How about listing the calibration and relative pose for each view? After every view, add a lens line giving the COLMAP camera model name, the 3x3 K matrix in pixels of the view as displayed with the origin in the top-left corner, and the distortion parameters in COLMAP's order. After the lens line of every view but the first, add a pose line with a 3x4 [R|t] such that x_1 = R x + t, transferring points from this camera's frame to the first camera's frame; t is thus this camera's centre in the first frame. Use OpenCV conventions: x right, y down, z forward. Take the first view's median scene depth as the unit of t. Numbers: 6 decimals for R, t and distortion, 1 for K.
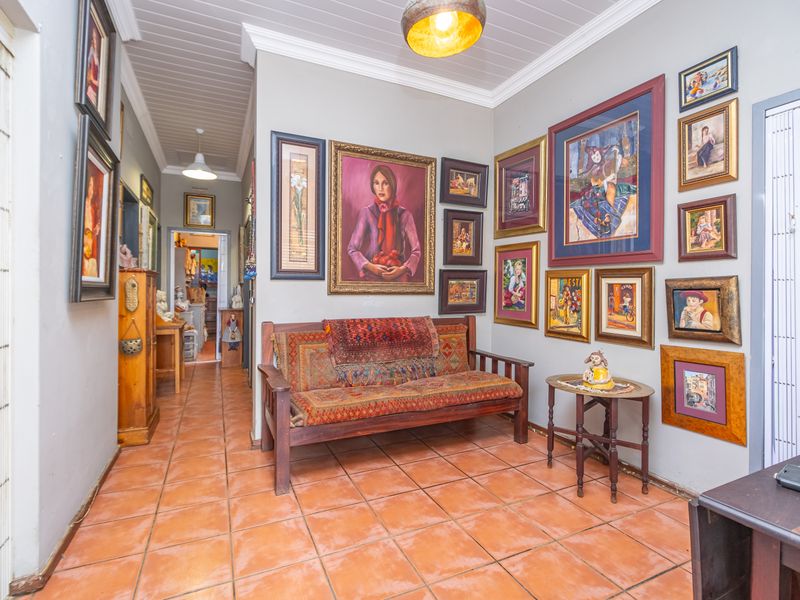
lens RADIAL K [[396.0, 0, 400.0], [0, 396.0, 300.0], [0, 0, 1]] dist [-0.001079, -0.000121]
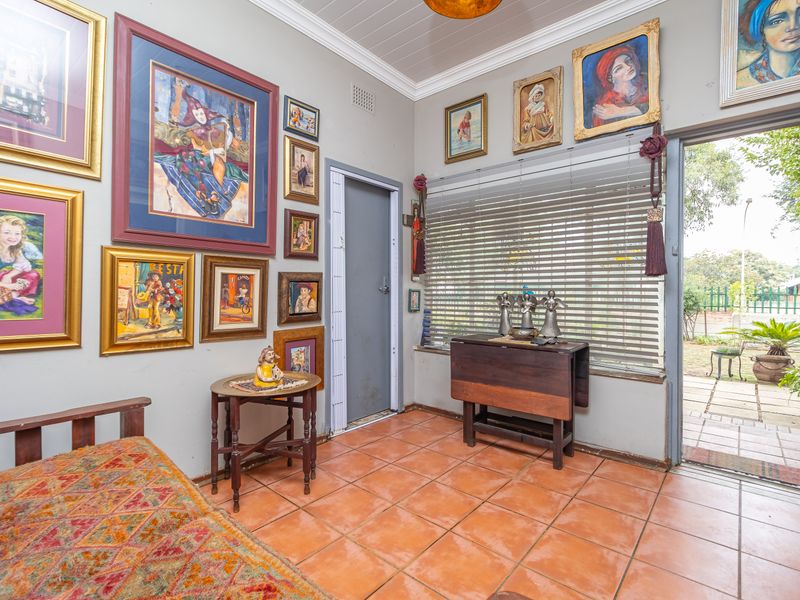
lens RADIAL K [[396.0, 0, 400.0], [0, 396.0, 300.0], [0, 0, 1]] dist [-0.001079, -0.000121]
pose [[-0.411867, -0.032910, 0.910649, -0.454768], [0.013075, 0.999031, 0.042018, -0.014605], [-0.911150, 0.029212, -0.411038, 1.052384]]
